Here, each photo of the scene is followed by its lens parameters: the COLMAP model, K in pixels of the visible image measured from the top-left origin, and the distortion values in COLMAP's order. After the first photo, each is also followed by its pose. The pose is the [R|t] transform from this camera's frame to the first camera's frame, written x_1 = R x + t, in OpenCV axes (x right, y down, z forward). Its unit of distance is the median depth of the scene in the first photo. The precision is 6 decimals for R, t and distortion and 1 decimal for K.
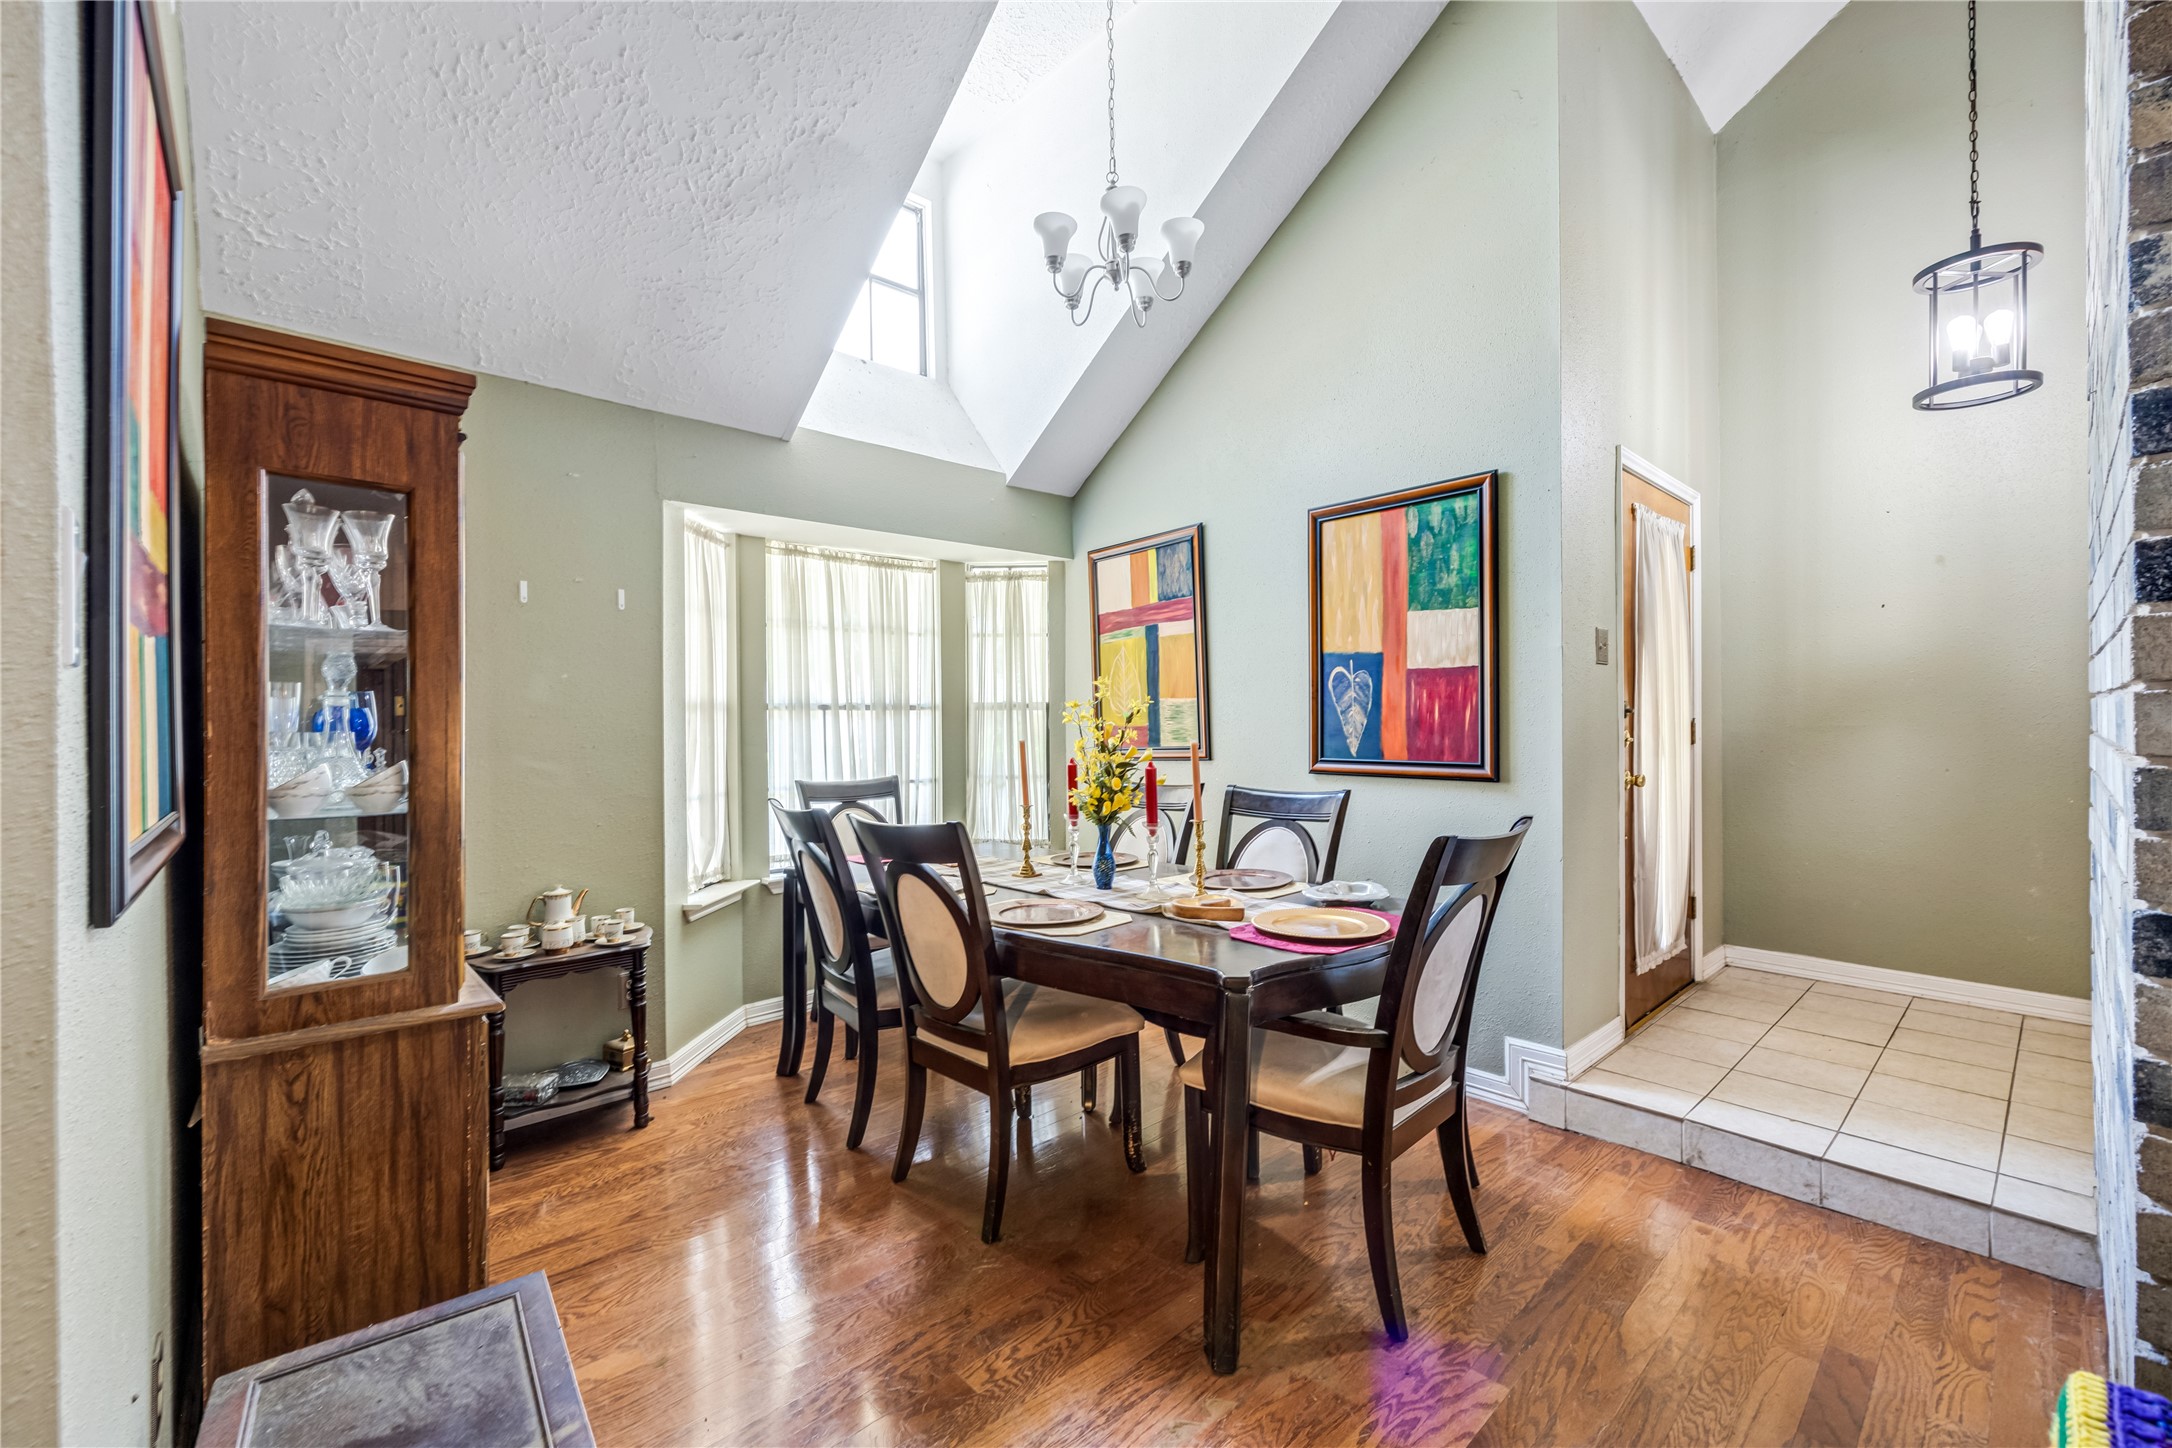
lens RADIAL K [[859.2, 0, 1086.0], [0, 859.2, 724.0], [0, 0, 1]] dist [-0.000813, -0.000077]
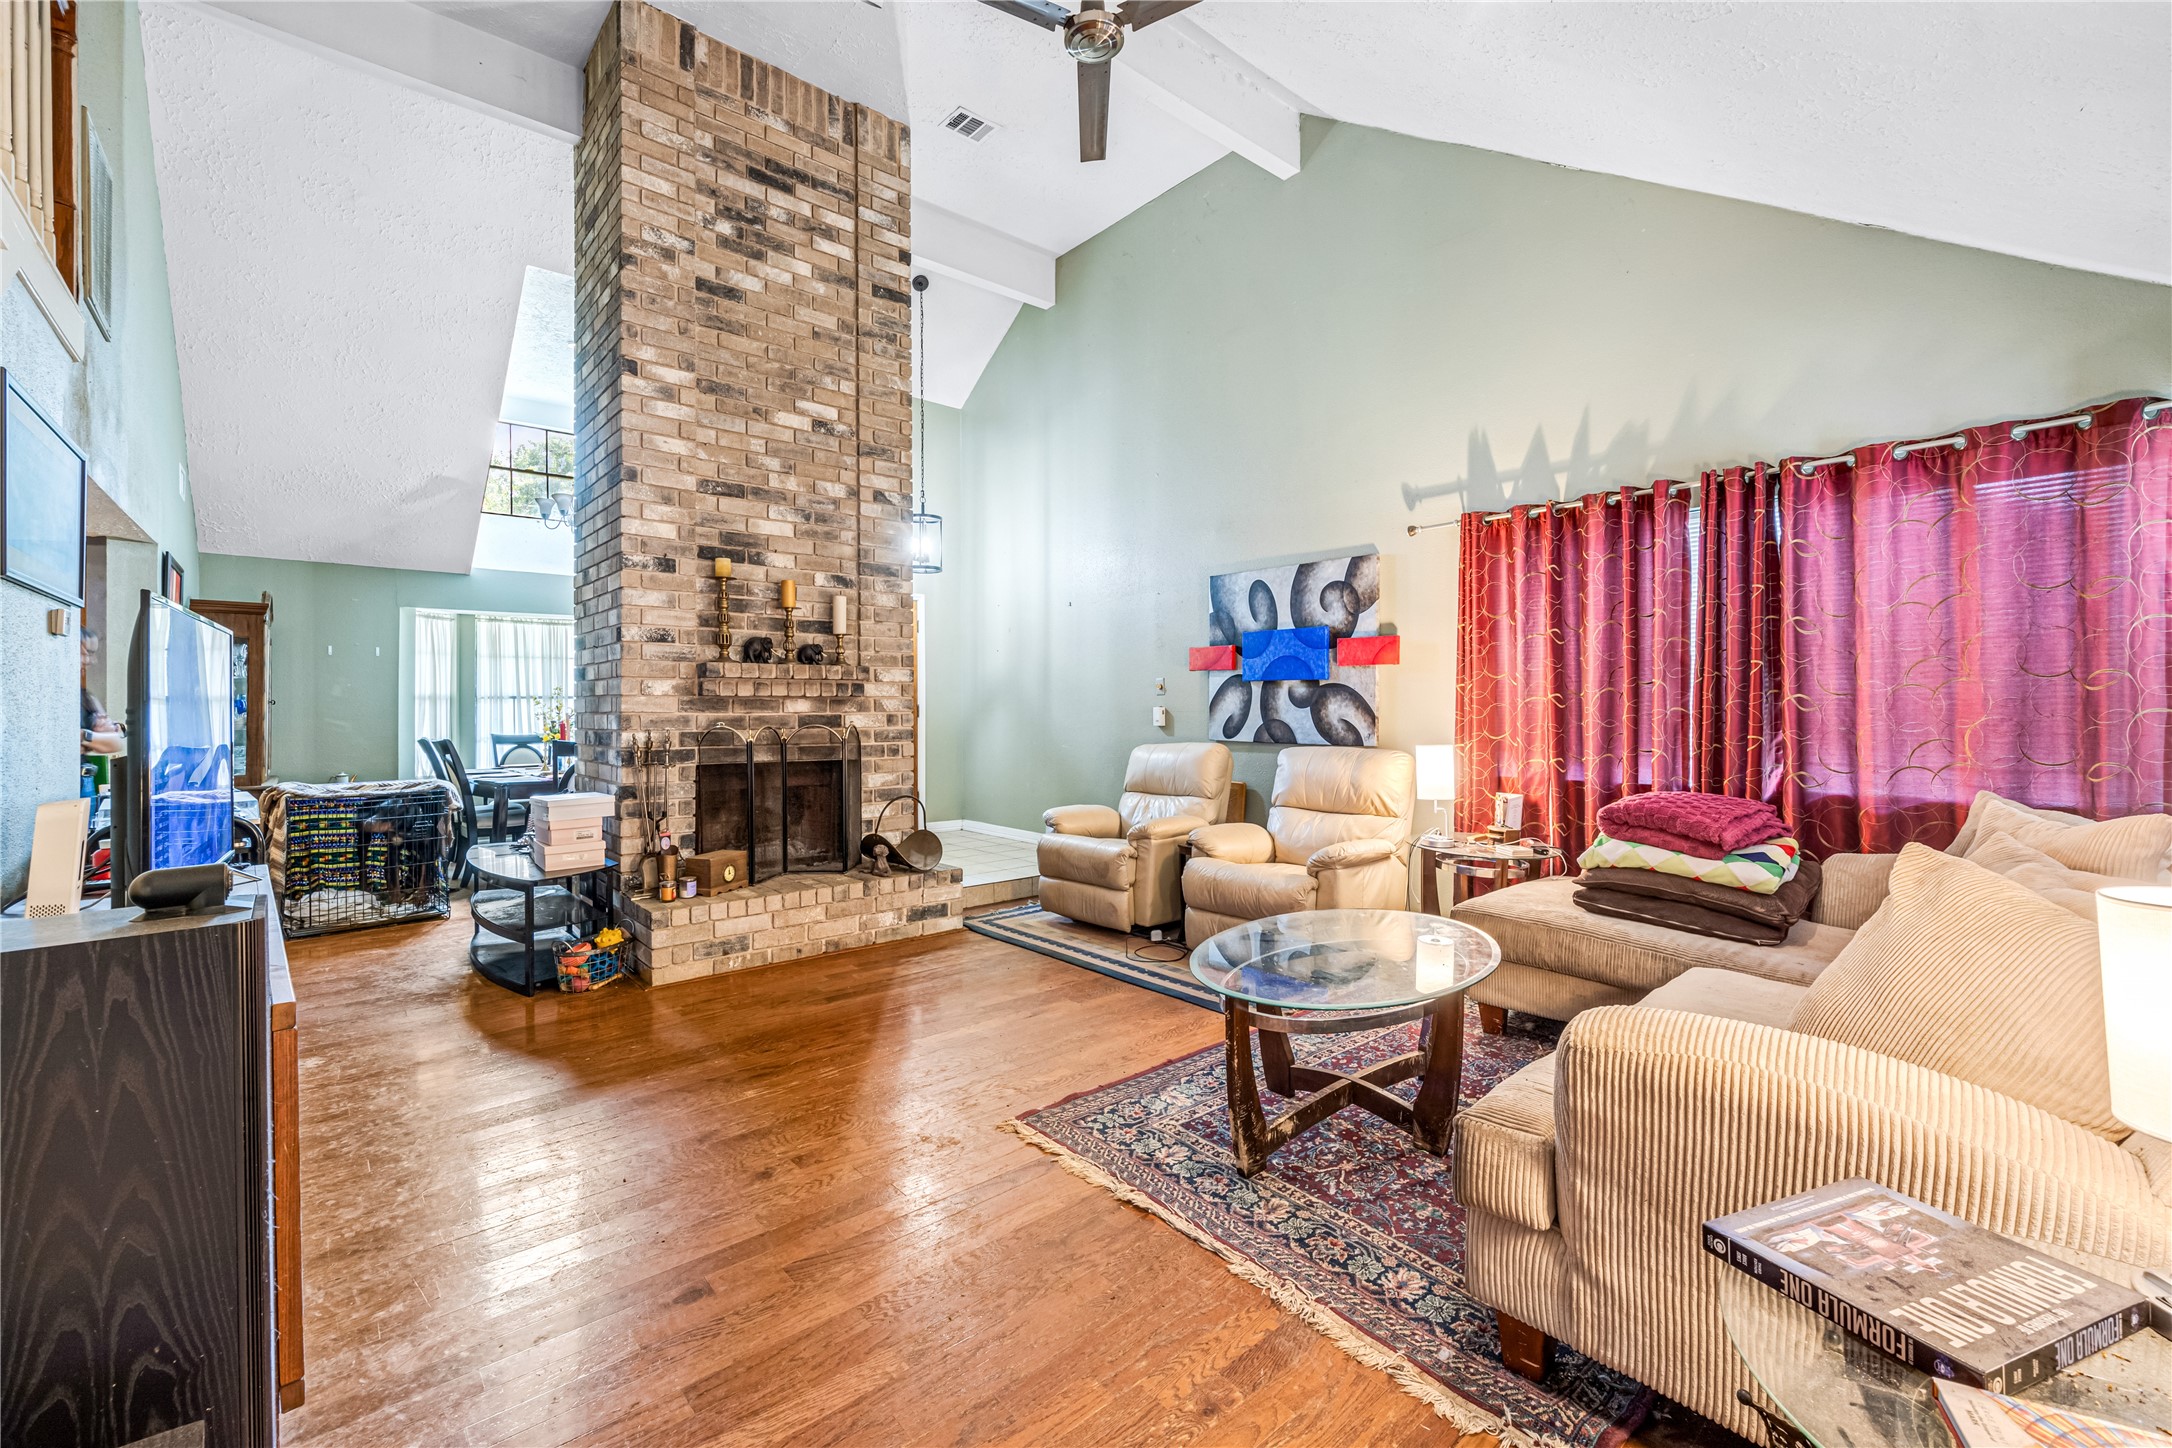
lens RADIAL K [[912.6, 0, 1086.0], [0, 912.6, 724.0], [0, 0, 1]] dist [0.000701, 0.000133]
pose [[0.999897, 0.006960, -0.012573, 1.045520], [-0.006883, 0.999957, 0.006140, 0.019591], [0.012615, -0.006053, 0.999902, -1.086052]]
